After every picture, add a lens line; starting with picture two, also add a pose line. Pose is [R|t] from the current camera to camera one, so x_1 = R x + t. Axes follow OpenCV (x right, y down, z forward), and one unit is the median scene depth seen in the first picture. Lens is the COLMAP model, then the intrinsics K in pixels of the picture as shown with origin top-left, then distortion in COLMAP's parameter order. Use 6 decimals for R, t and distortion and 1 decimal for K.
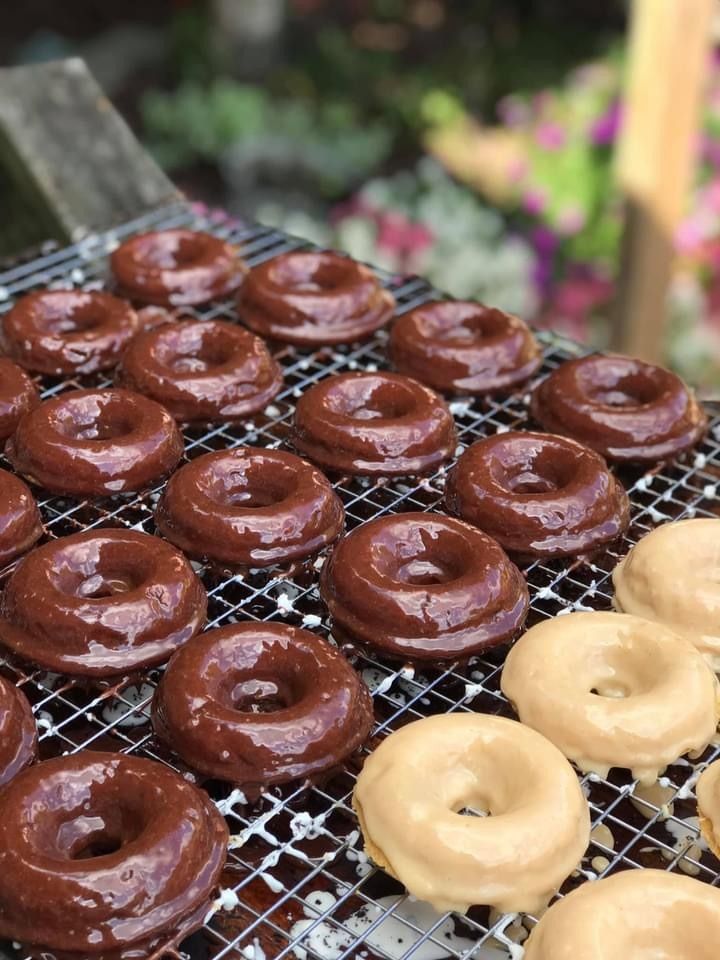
lens RADIAL K [[1608.3, 0, 360.0], [0, 1608.3, 480.0], [0, 0, 1]] dist [-0.047480, 0.871039]
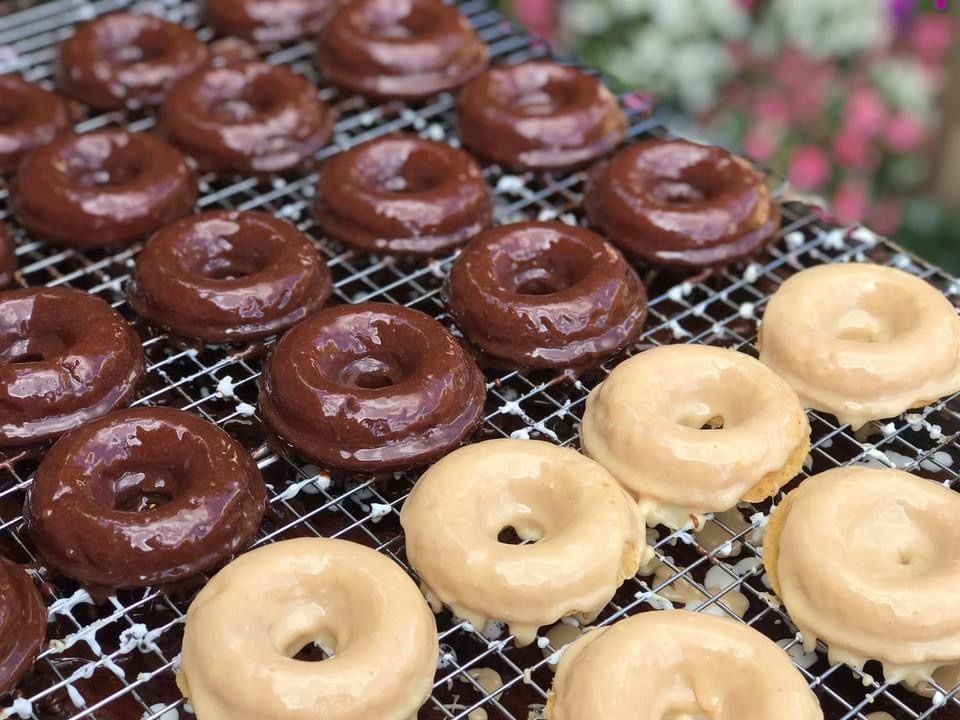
lens RADIAL K [[1608.3, 0, 480.0], [0, 1608.3, 360.0], [0, 0, 1]] dist [-0.047480, 0.871039]
pose [[0.979321, 0.115466, -0.166128, 0.232200], [-0.096255, 0.988169, 0.119401, -0.059762], [0.177949, -0.100942, 0.978849, 0.102528]]
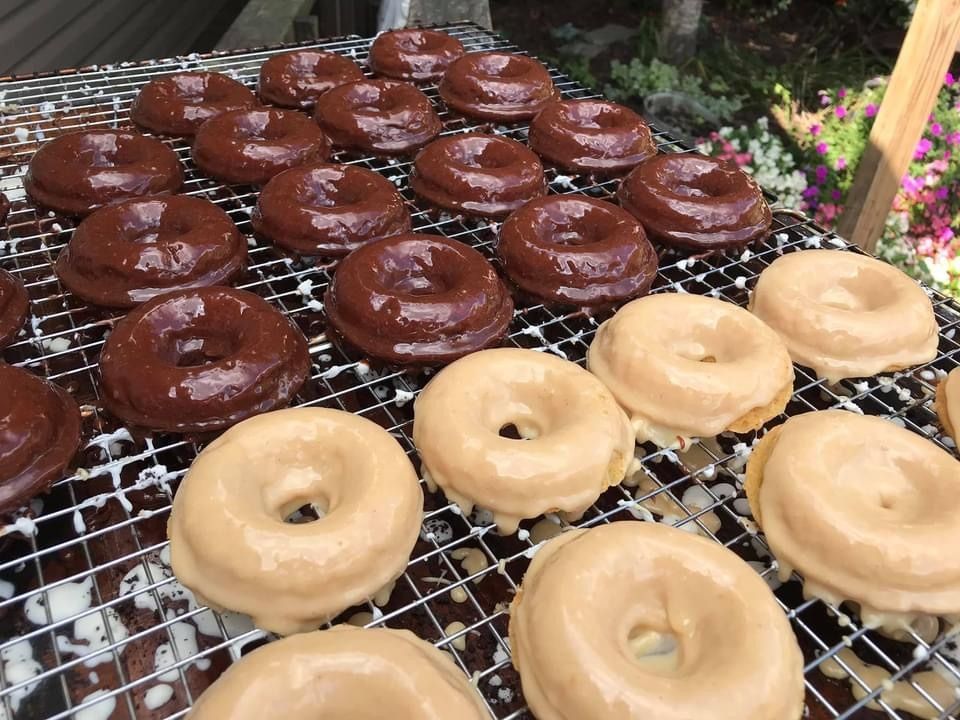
lens RADIAL K [[793.6, 0, 475.5], [0, 793.6, 360.4], [0, 0, 1]] dist [0.018497, -0.017391]
pose [[0.935193, 0.230799, -0.268600, 0.214635], [-0.203220, 0.970900, 0.126705, 0.028138], [0.290028, -0.063909, 0.954882, 0.449244]]
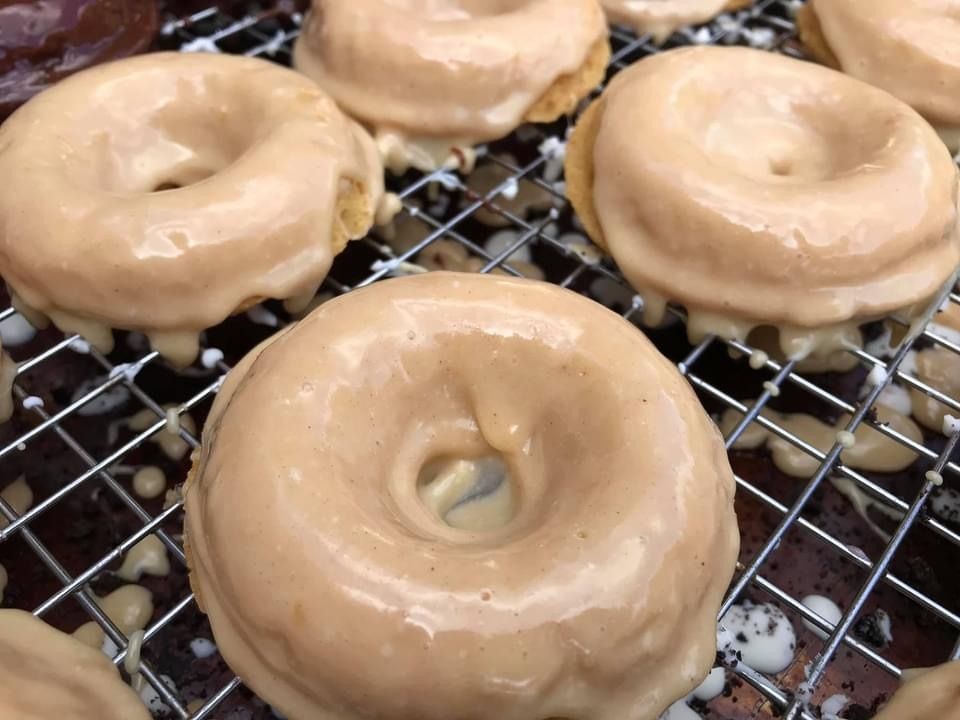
lens RADIAL K [[794.9, 0, 457.8], [0, 794.9, 359.7], [0, 0, 1]] dist [0.011813, 0.010880]
pose [[0.998091, 0.036108, -0.050106, 0.228642], [-0.019884, 0.955964, 0.292809, 0.089755], [0.058473, -0.291254, 0.954857, 0.614293]]
